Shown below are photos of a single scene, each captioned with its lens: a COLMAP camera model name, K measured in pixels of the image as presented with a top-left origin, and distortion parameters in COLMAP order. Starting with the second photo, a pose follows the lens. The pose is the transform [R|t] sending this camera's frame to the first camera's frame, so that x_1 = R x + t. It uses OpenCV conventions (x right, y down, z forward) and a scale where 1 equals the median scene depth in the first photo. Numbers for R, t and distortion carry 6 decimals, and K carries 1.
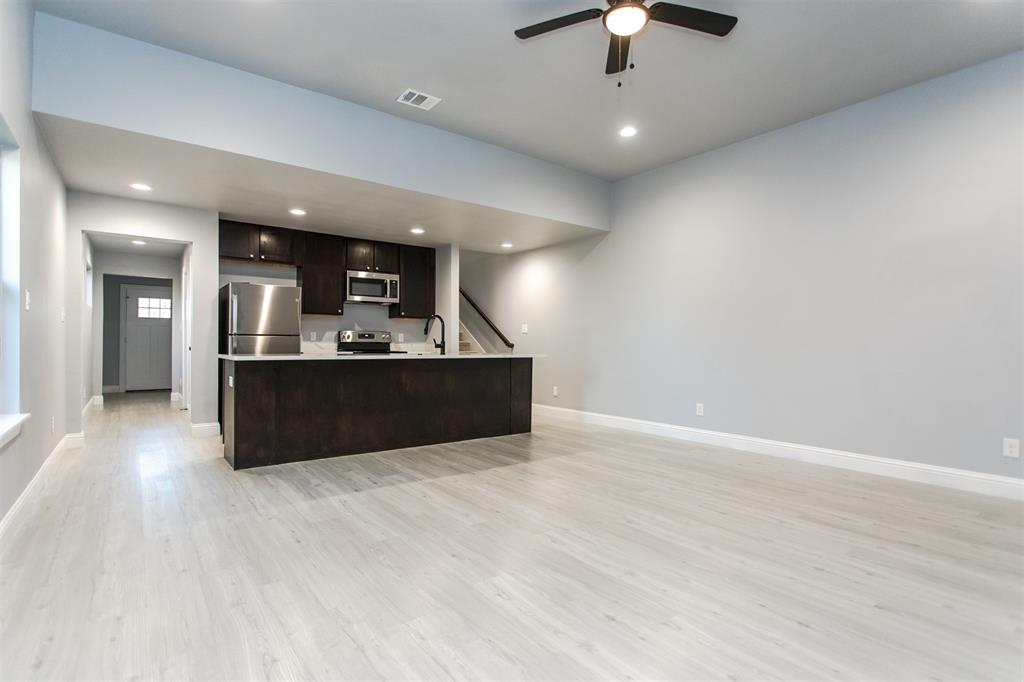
lens RADIAL K [[503.6, 0, 512.0], [0, 503.6, 341.0], [0, 0, 1]] dist [-0.015272, 0.000146]
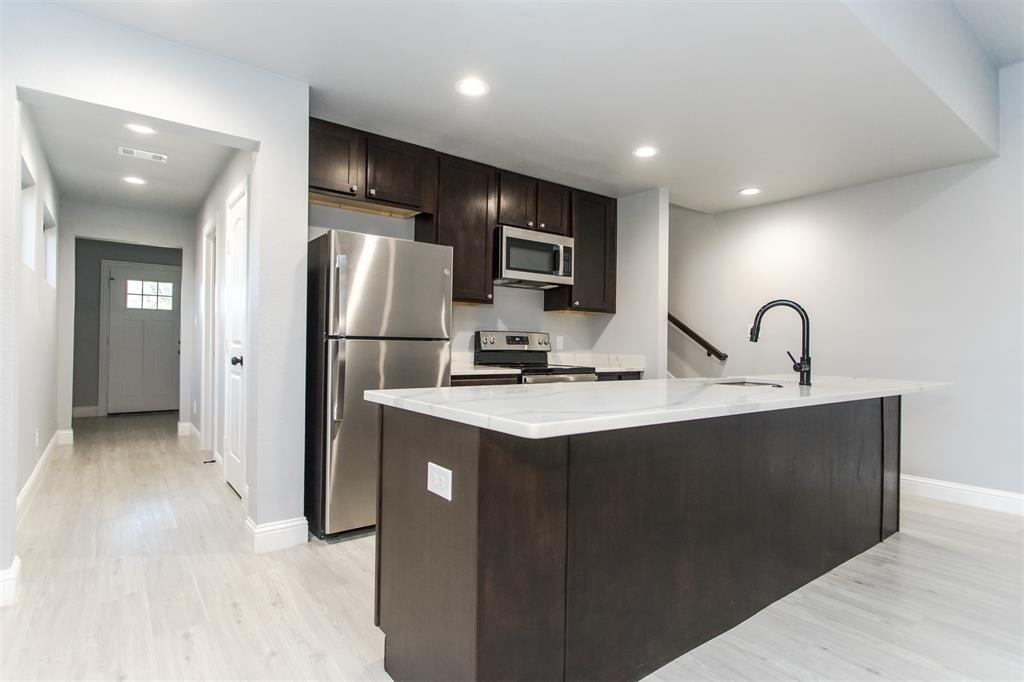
lens RADIAL K [[534.7, 0, 512.0], [0, 534.7, 341.0], [0, 0, 1]] dist [-0.001928, -0.000155]
pose [[0.999933, 0.010239, -0.005333, -0.280642], [-0.010252, 0.999944, -0.002461, -0.006691], [0.005308, 0.002516, 0.999983, 0.350281]]
